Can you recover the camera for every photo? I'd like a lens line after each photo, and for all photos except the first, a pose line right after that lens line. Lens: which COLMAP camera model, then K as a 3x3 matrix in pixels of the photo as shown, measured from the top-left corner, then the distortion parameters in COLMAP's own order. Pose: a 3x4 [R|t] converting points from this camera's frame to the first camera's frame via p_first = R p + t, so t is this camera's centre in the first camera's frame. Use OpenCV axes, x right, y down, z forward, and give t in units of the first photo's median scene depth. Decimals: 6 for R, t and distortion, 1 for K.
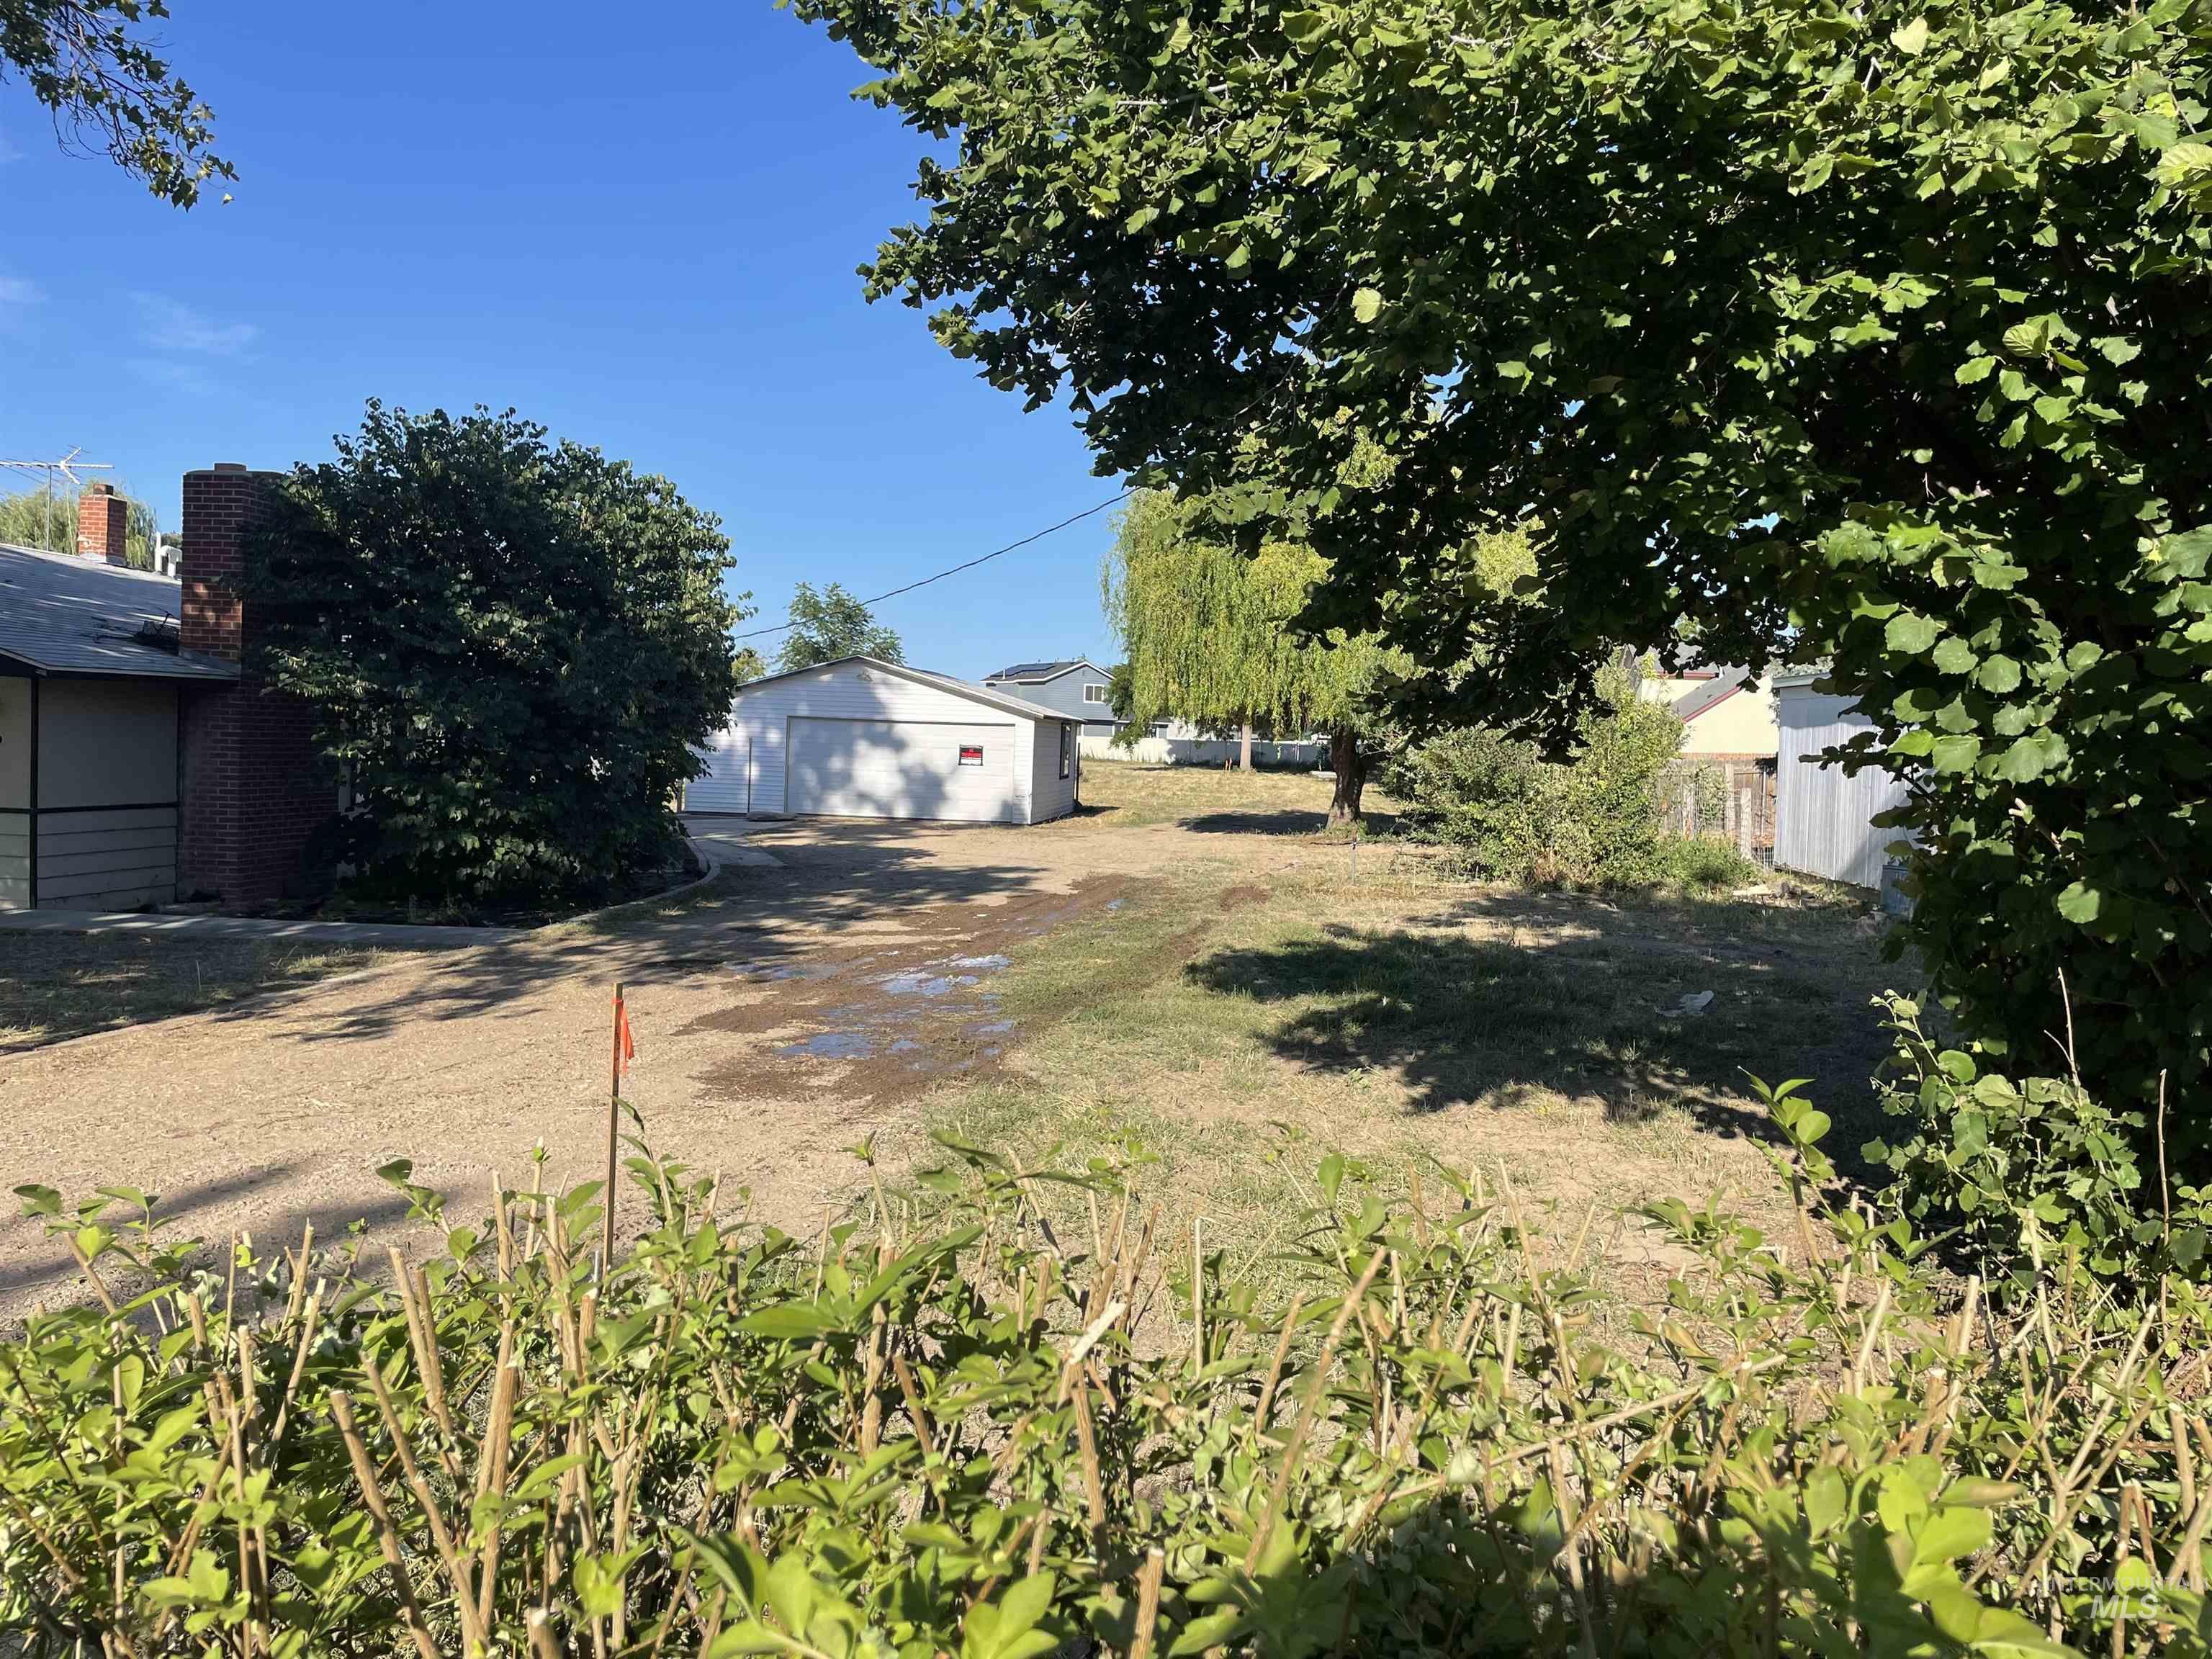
lens RADIAL K [[1663.1, 0, 1101.0], [0, 1663.1, 819.9], [0, 0, 1]] dist [0.085994, -0.115169]
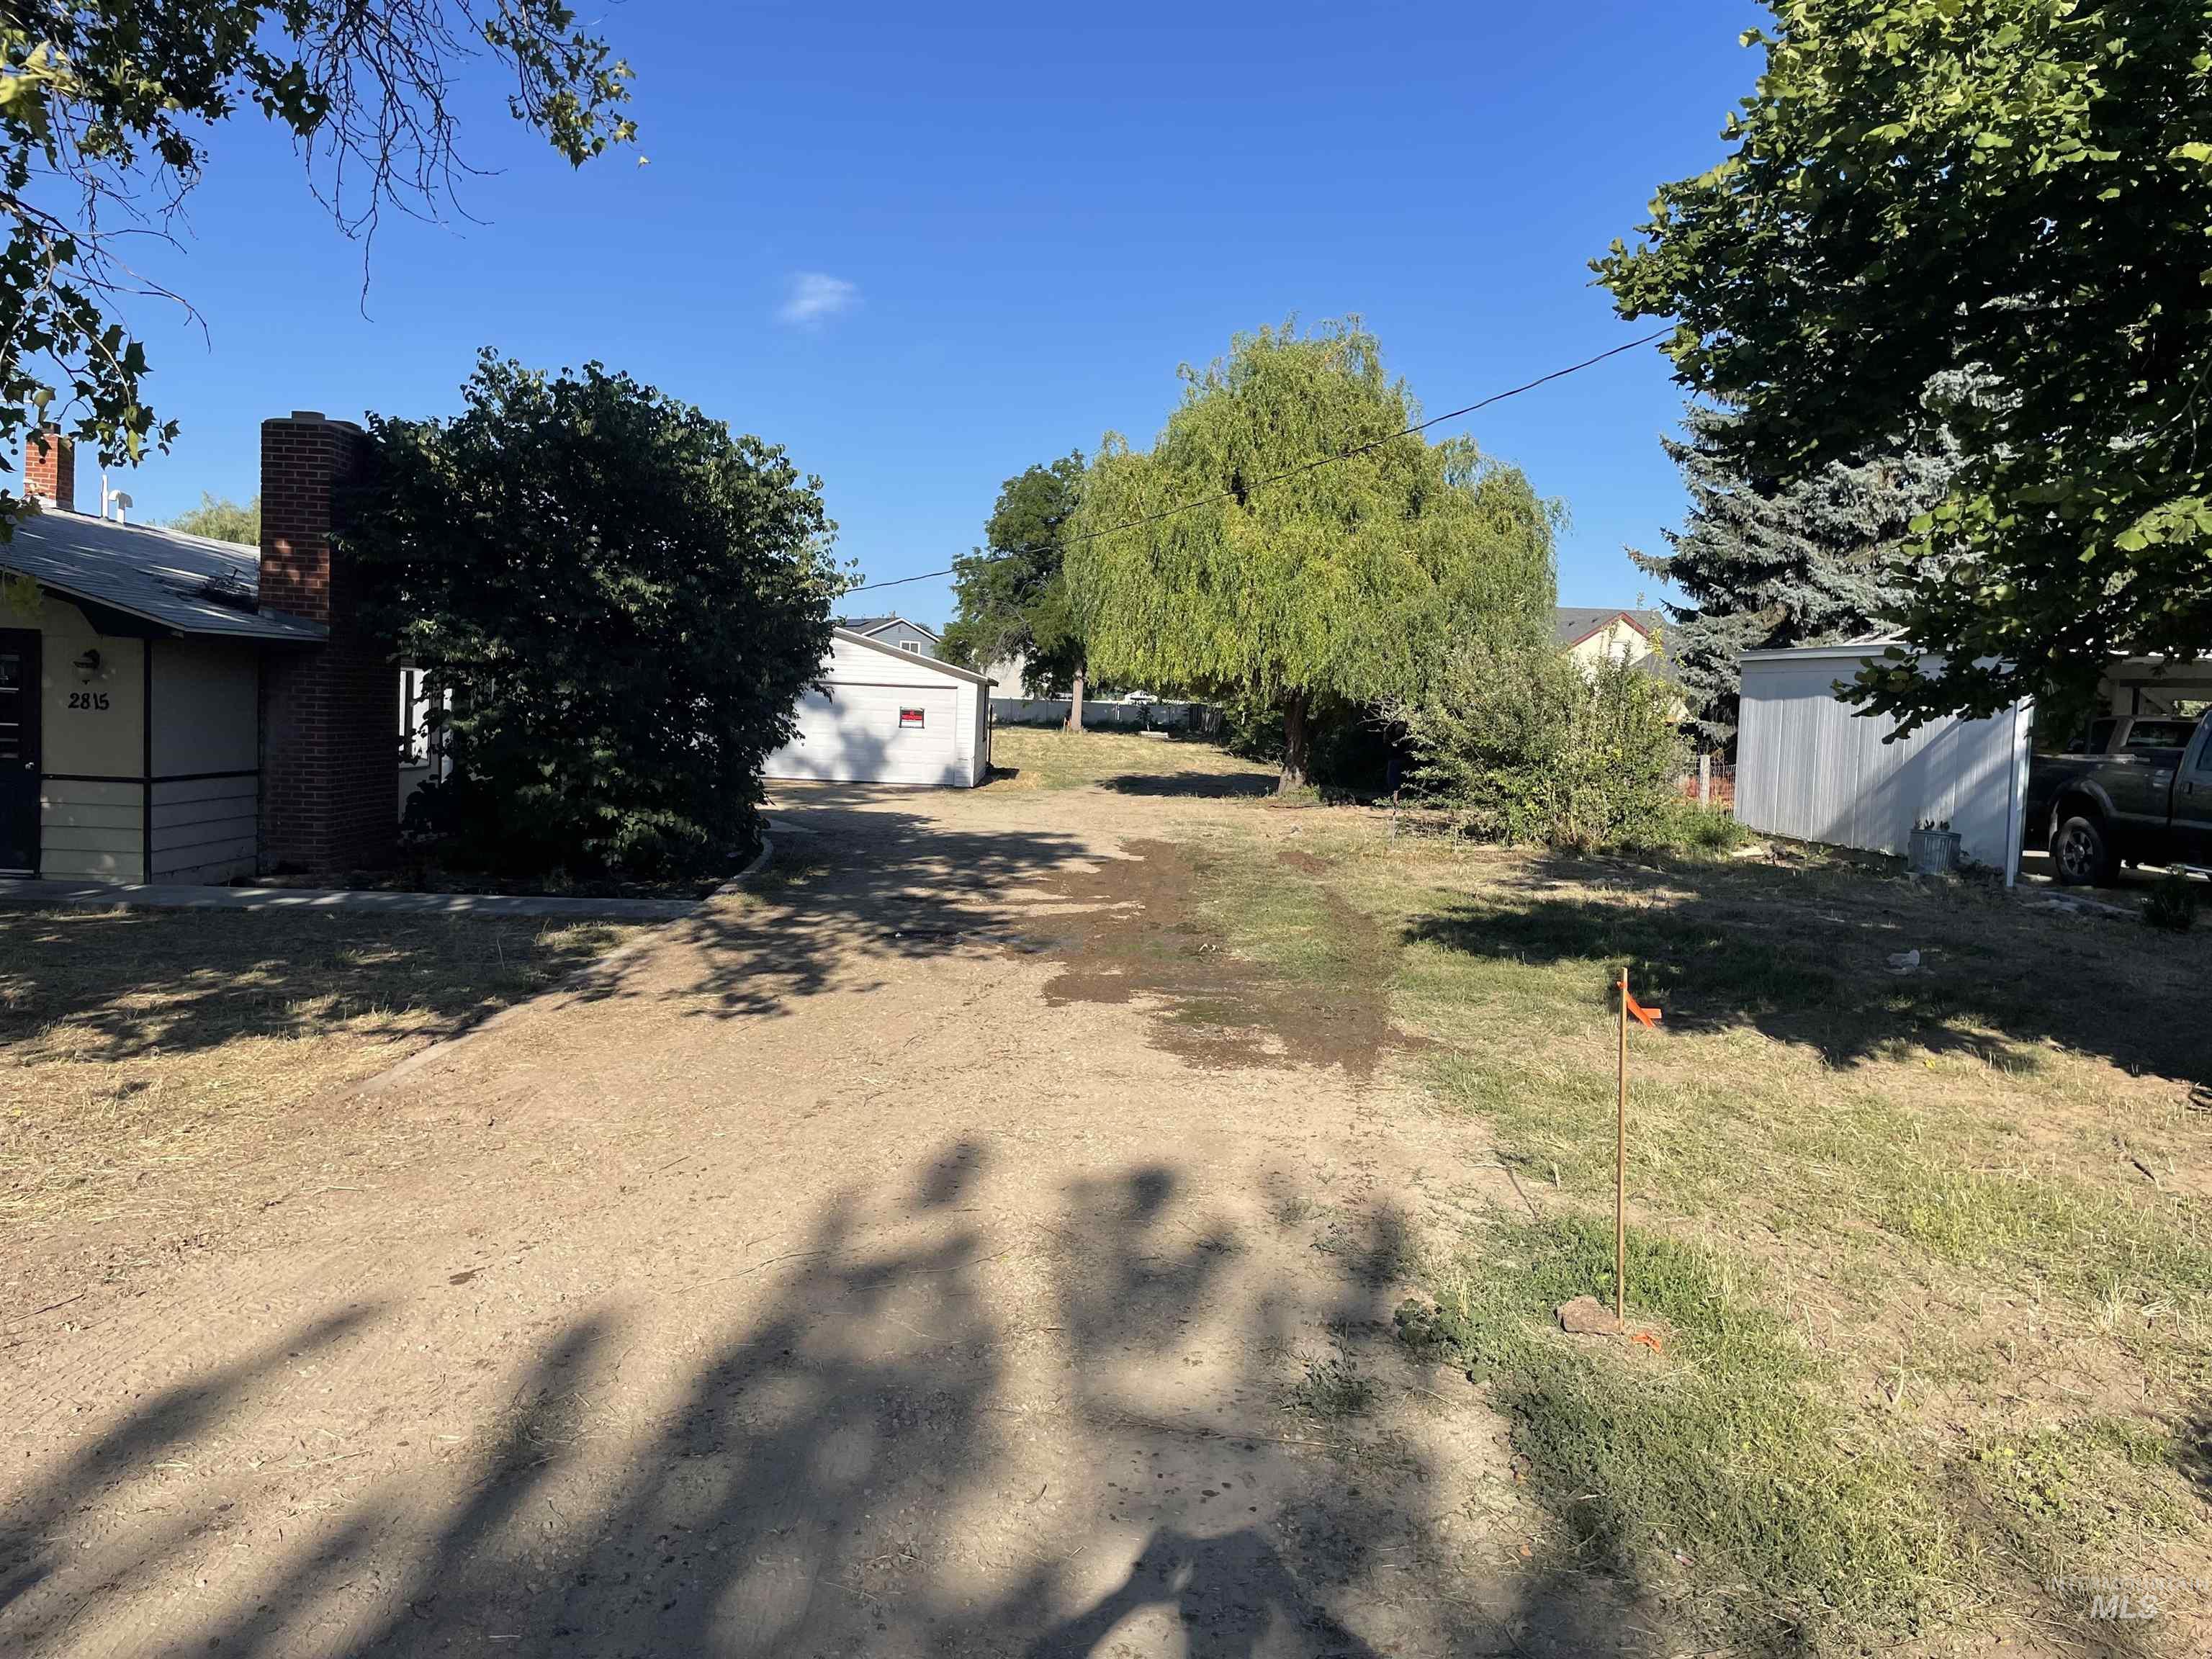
lens RADIAL K [[1669.3, 0, 1084.5], [0, 1669.3, 855.8], [0, 0, 1]] dist [0.080580, -0.104570]
pose [[0.991032, -0.005583, 0.133511, -0.113119], [-0.000734, 0.998884, 0.047223, -0.003921], [-0.133625, -0.046897, 0.989922, -0.005611]]
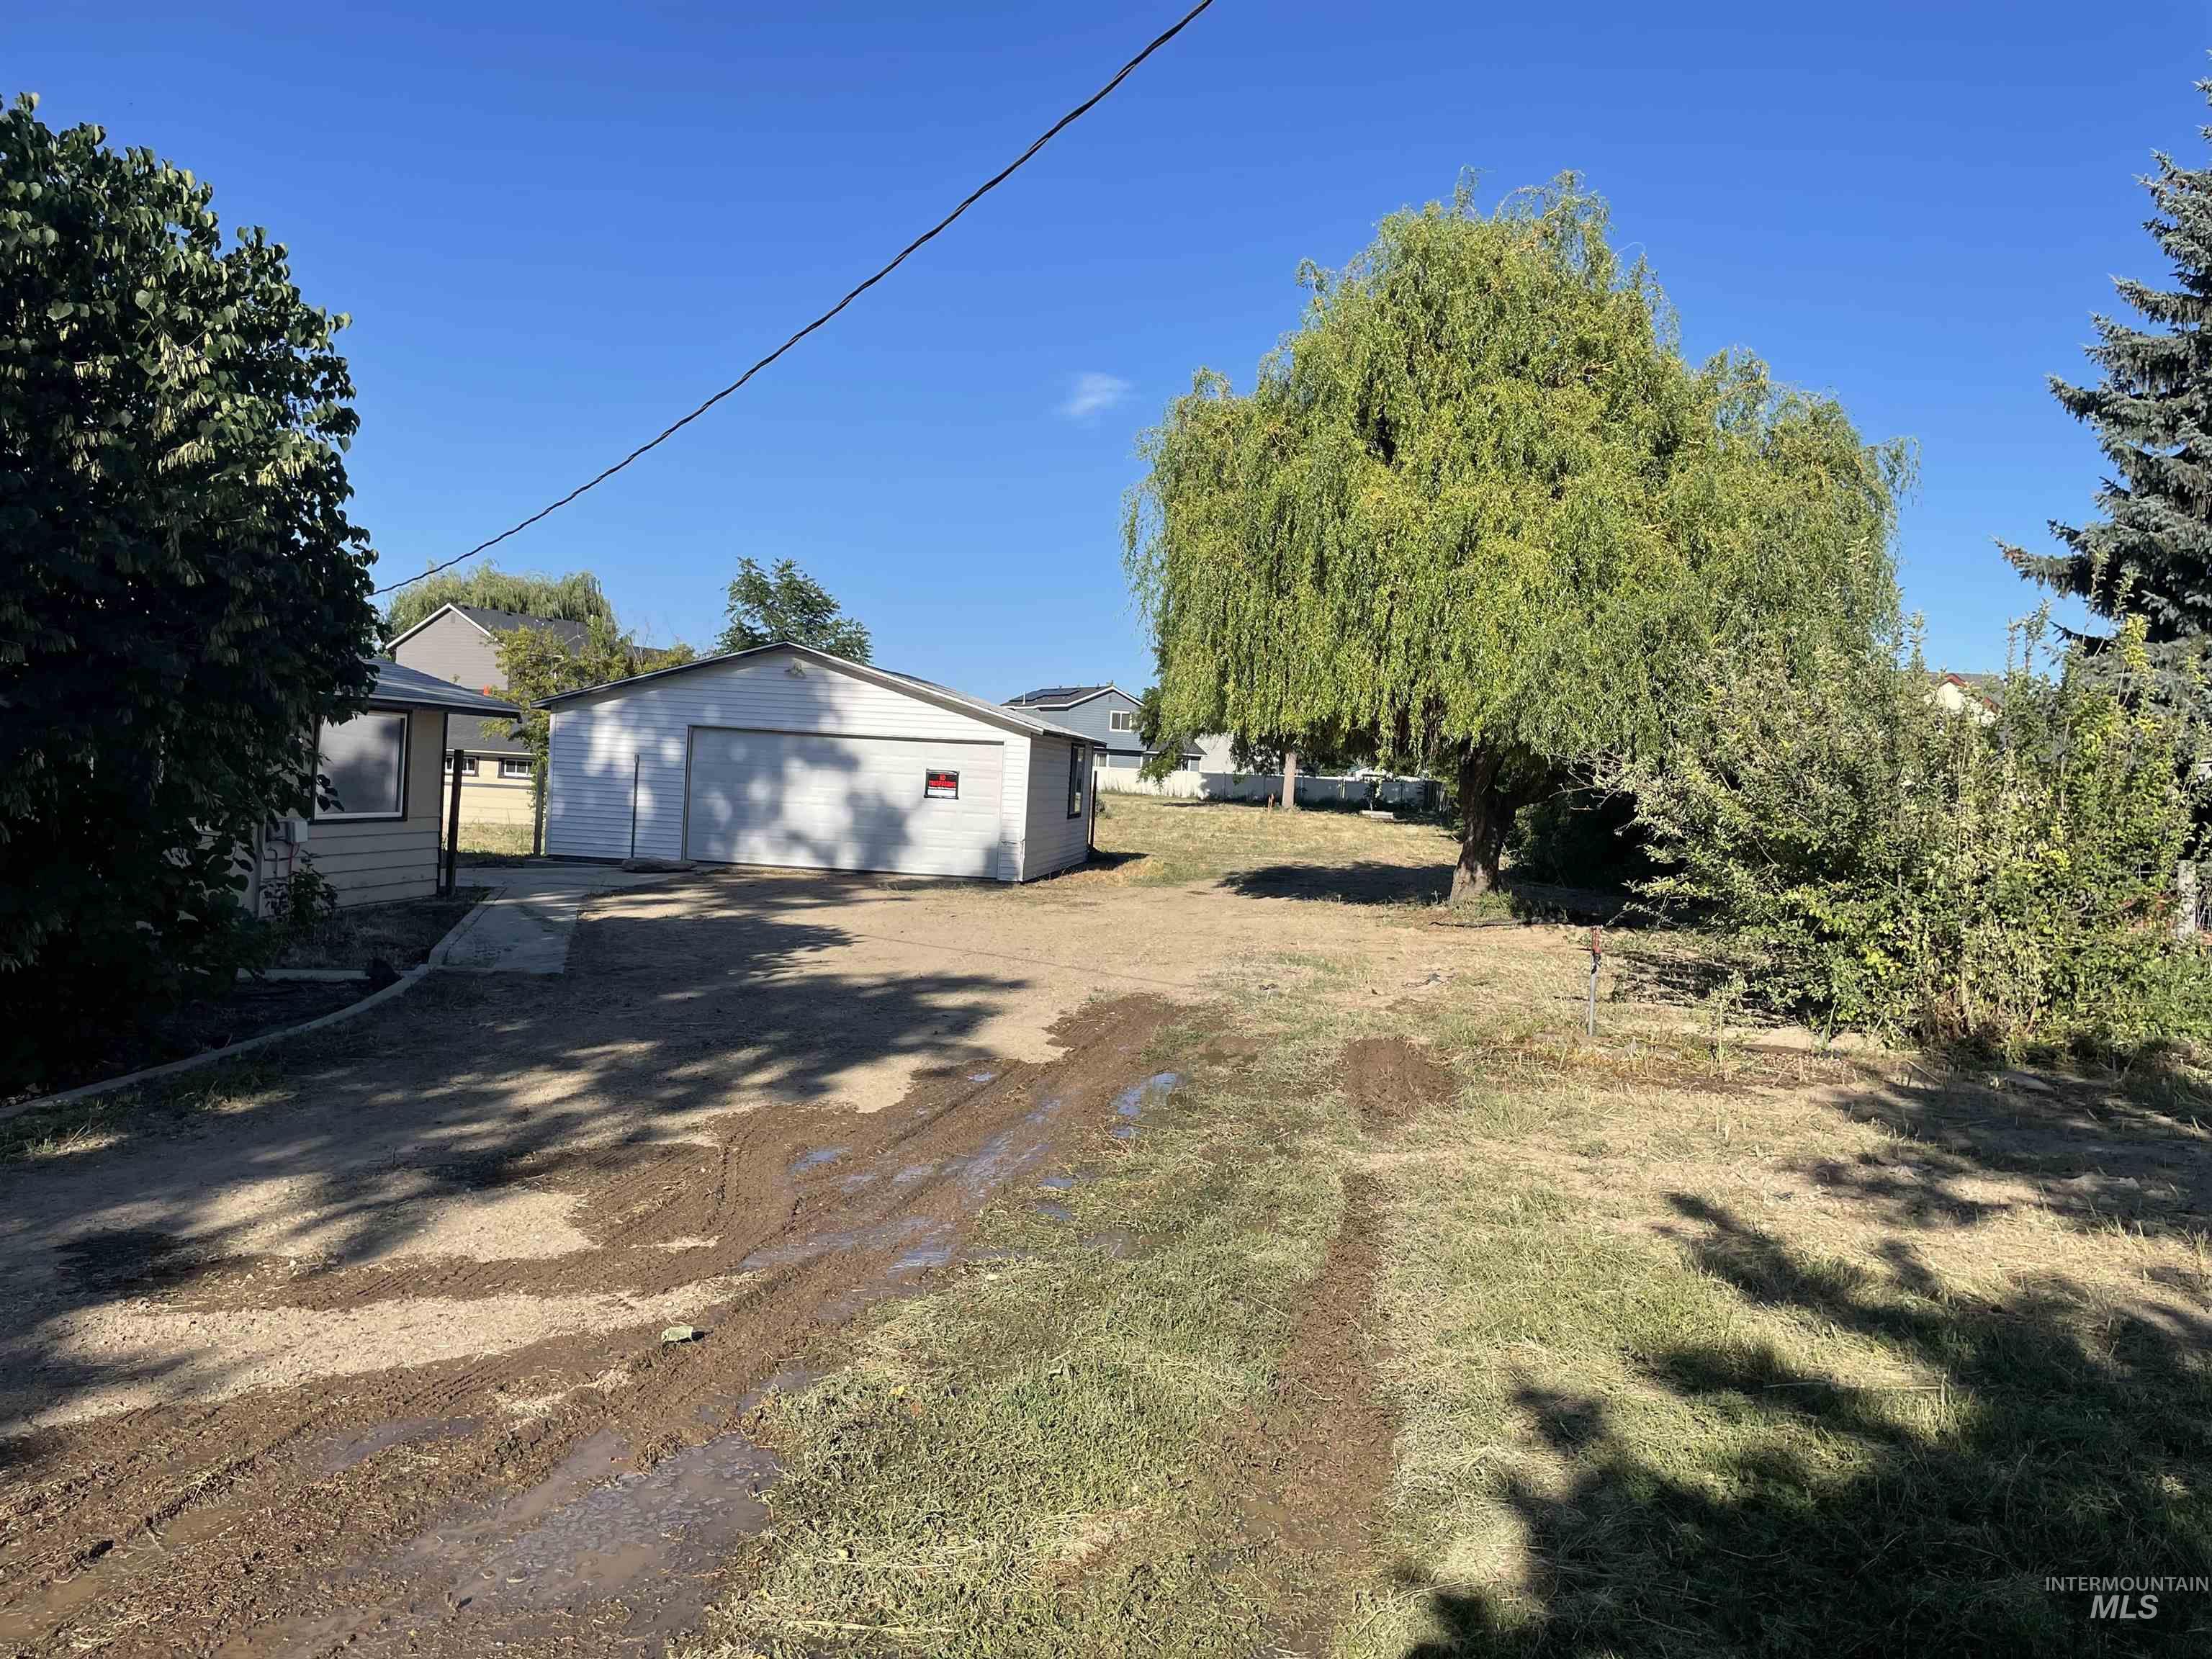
lens RADIAL K [[1644.2, 0, 1105.8], [0, 1644.2, 841.7], [0, 0, 1]] dist [0.024838, -0.003754]
pose [[0.999719, 0.019428, -0.013598, 0.002573], [-0.019517, 0.999789, -0.006417, -0.010951], [0.013471, 0.006680, 0.999887, 0.302002]]
